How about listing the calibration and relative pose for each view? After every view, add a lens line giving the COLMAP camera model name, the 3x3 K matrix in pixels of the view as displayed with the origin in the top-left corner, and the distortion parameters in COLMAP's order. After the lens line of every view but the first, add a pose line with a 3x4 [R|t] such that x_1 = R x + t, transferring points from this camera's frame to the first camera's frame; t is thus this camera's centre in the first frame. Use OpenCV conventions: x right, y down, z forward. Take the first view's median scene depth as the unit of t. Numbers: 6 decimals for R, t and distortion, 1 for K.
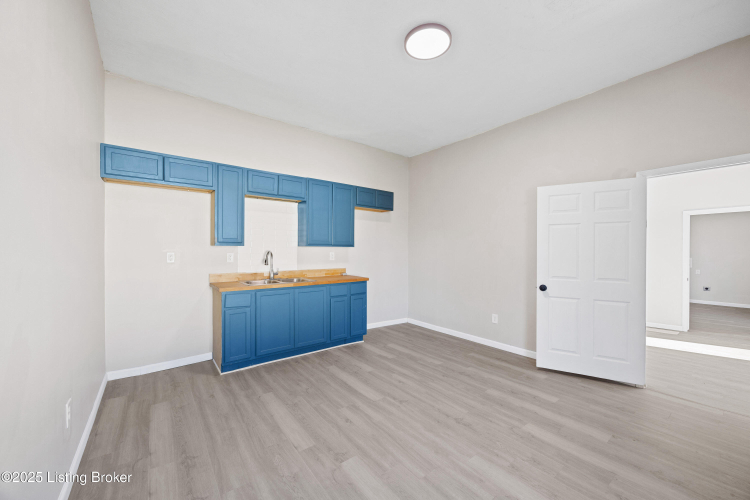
lens RADIAL K [[293.6, 0, 375.0], [0, 293.6, 250.0], [0, 0, 1]] dist [-0.002803, -0.000045]
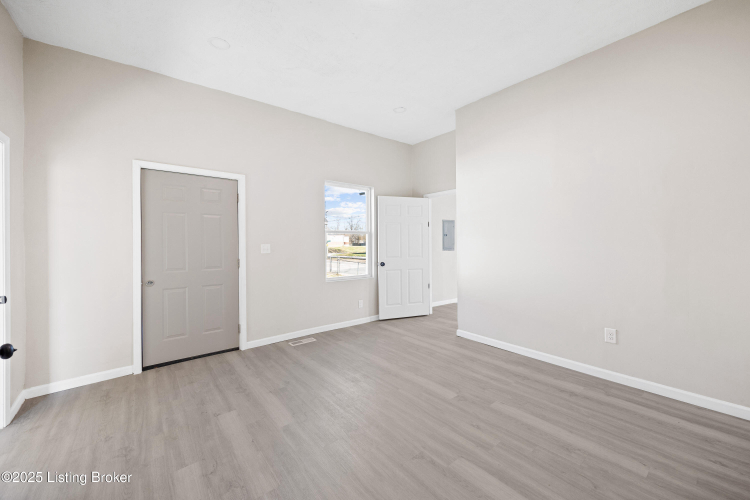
lens RADIAL K [[285.7, 0, 376.2], [0, 285.7, 248.6], [0, 0, 1]] dist [-0.001568, -0.000010]
pose [[-0.999810, 0.009260, -0.017136, 0.173005], [0.009183, 0.999947, 0.004567, 0.020004], [0.017177, 0.004409, -0.999843, 1.417844]]
